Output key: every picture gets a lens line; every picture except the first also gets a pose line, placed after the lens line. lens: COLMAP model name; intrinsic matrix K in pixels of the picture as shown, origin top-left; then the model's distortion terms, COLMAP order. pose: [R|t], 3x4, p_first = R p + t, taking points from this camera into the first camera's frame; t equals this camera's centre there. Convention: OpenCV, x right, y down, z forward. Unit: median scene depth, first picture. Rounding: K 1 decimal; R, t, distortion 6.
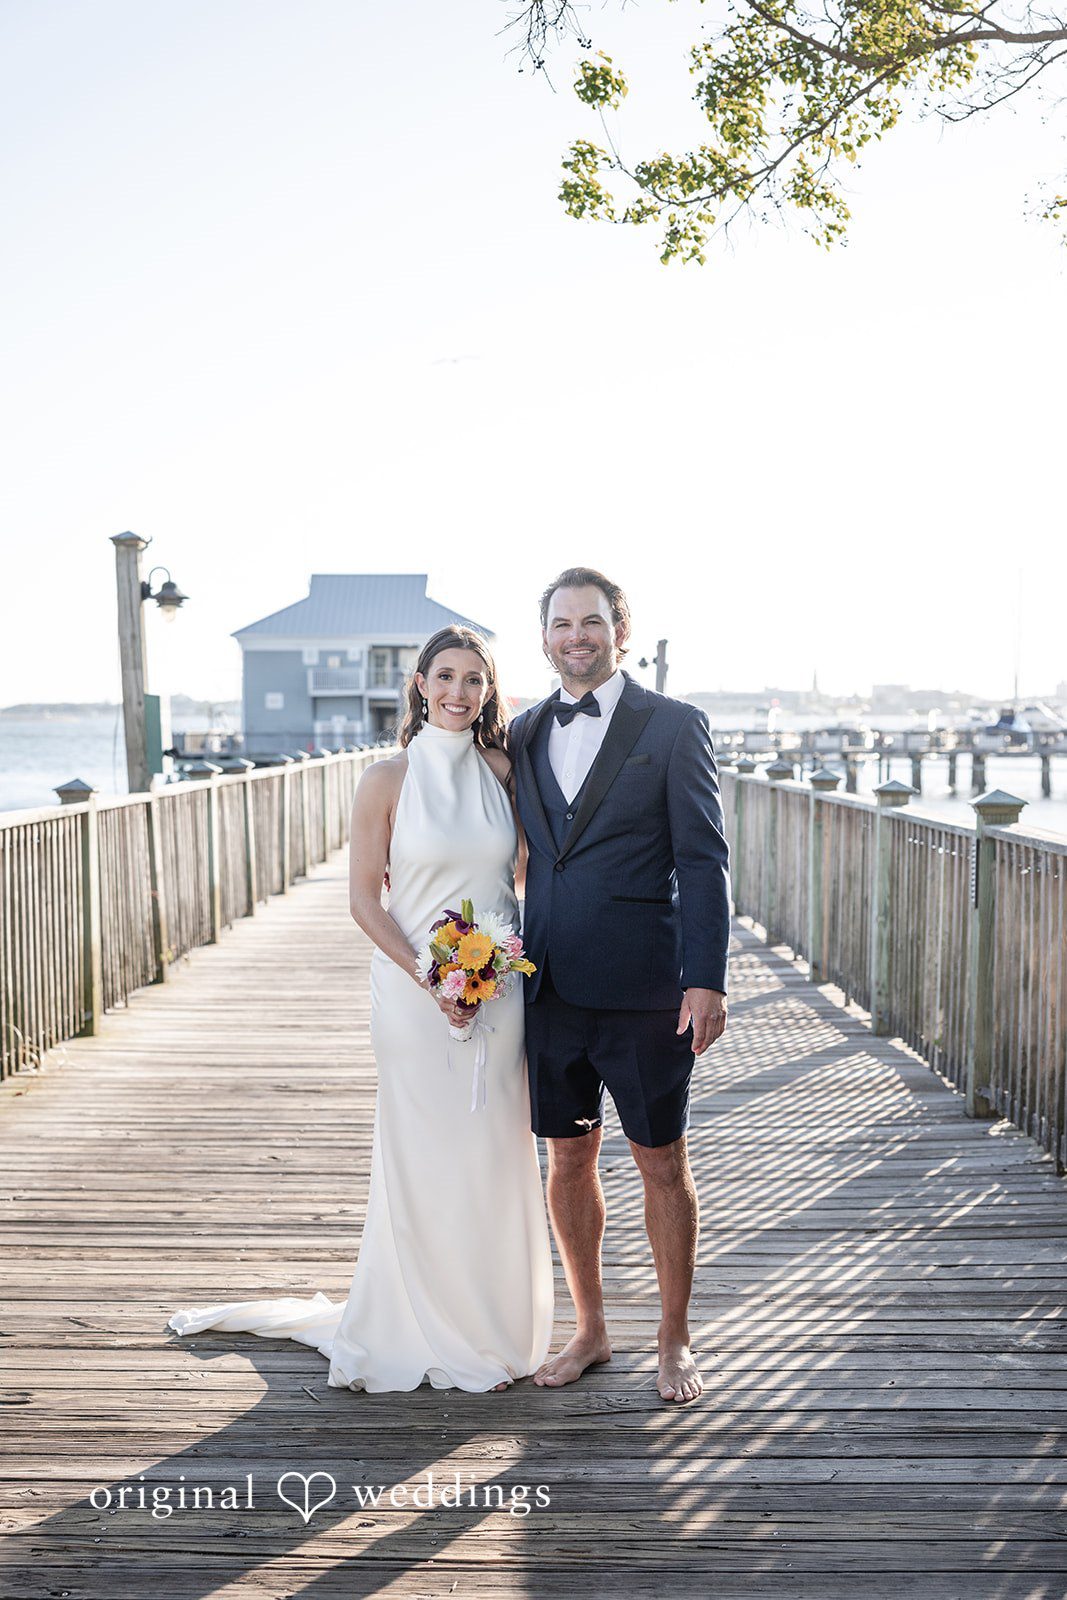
lens RADIAL K [[2281.2, 0, 531.6], [0, 2281.2, 739.2], [0, 0, 1]] dist [-0.020749, -0.010252]
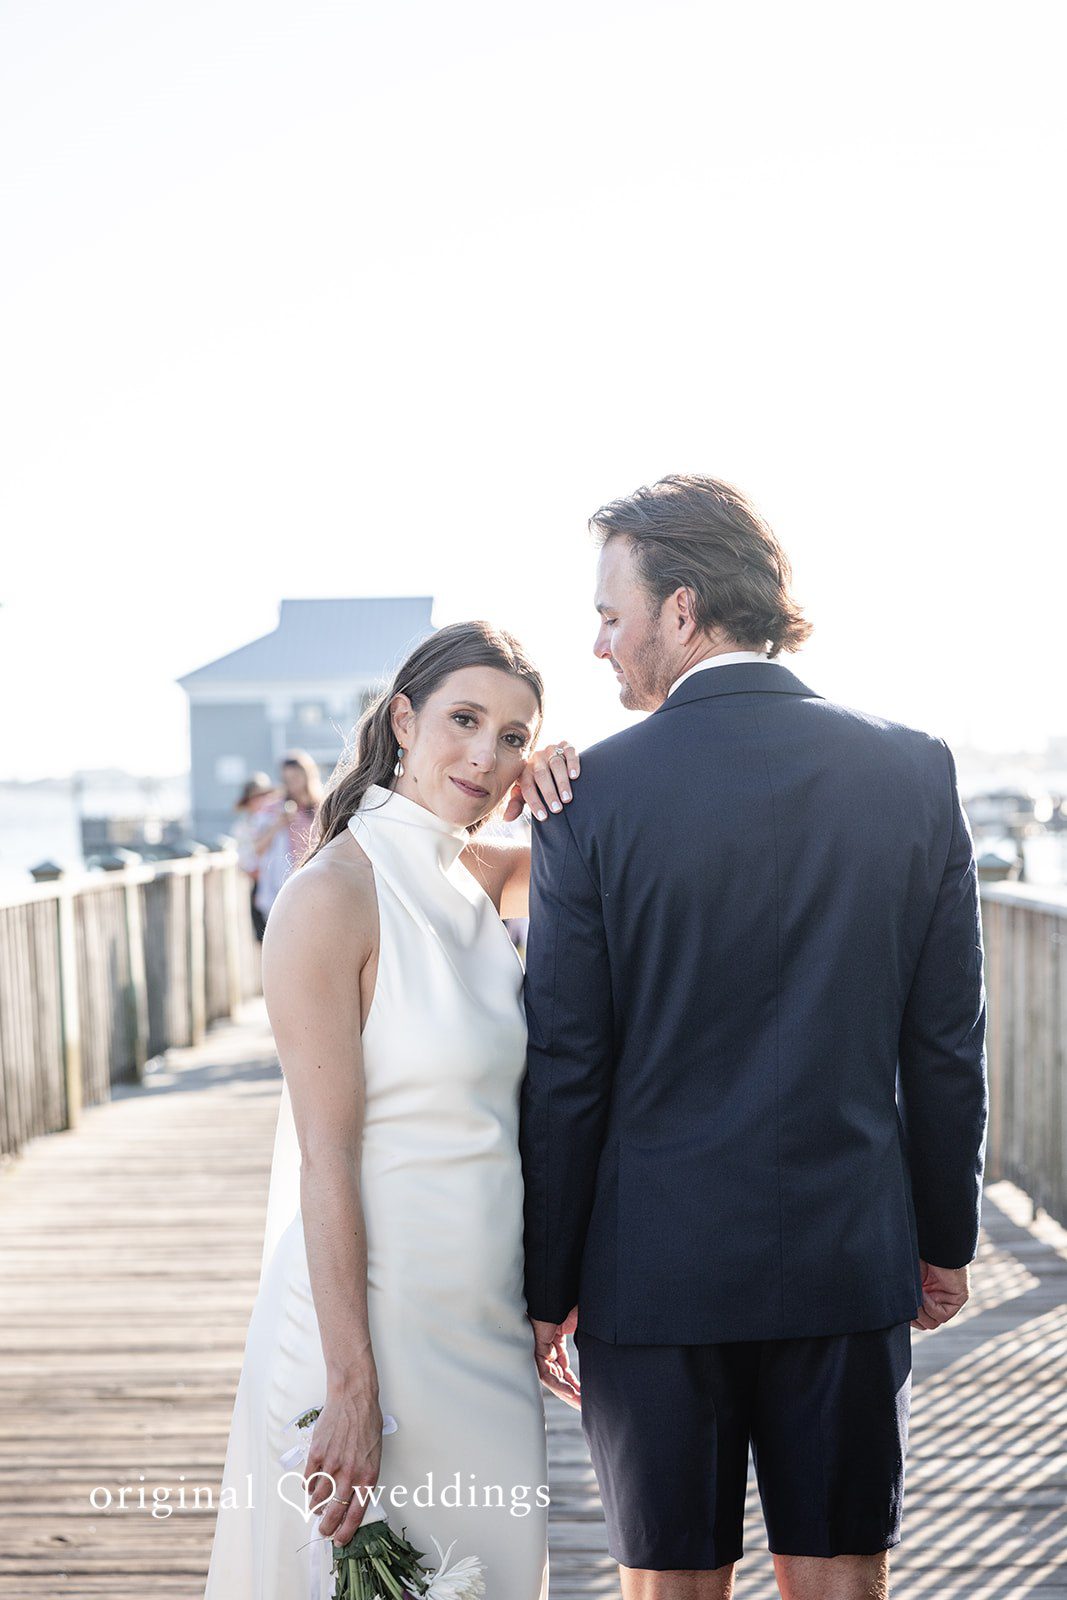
lens RADIAL K [[3102.0, 0, 579.9], [0, 3102.0, 800.4], [0, 0, 1]] dist [-0.018863, -0.196514]
pose [[0.999823, -0.018777, -0.001079, 0.016980], [0.018772, 0.999812, -0.004905, 0.001242], [0.001171, 0.004884, 0.999987, 0.151510]]
